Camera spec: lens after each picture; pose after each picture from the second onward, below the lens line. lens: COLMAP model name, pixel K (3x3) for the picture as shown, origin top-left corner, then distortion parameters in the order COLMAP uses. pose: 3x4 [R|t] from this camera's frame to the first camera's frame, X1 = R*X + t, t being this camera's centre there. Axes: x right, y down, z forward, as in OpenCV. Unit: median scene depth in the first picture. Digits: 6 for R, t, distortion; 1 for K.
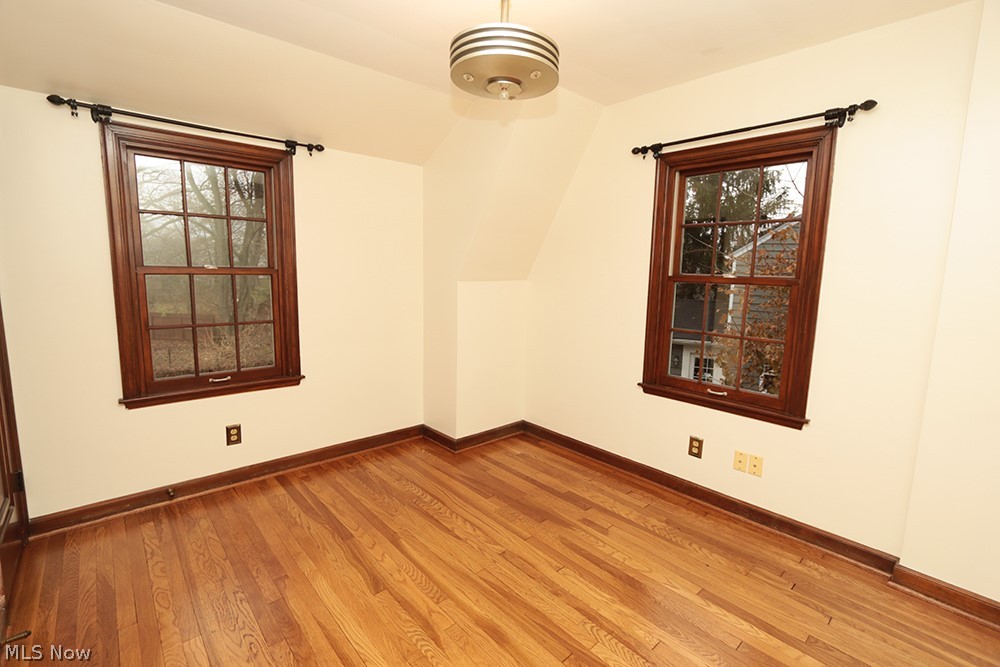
lens RADIAL K [[458.0, 0, 500.0], [0, 458.0, 333.5], [0, 0, 1]] dist [-0.003961, -0.000385]
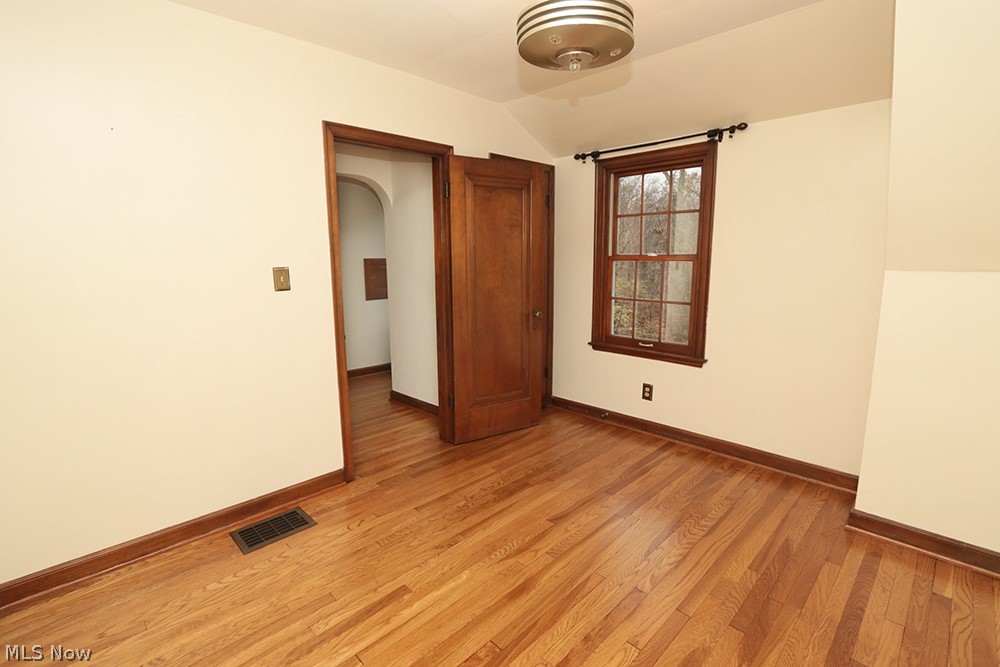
lens RADIAL K [[468.6, 0, 500.0], [0, 468.6, 333.5], [0, 0, 1]] dist [-0.001294, -0.000057]
pose [[0.053635, 0.146283, -0.987788, 0.641422], [-0.131961, 0.981574, 0.138198, -0.056092], [0.989803, 0.122937, 0.071950, 0.521884]]
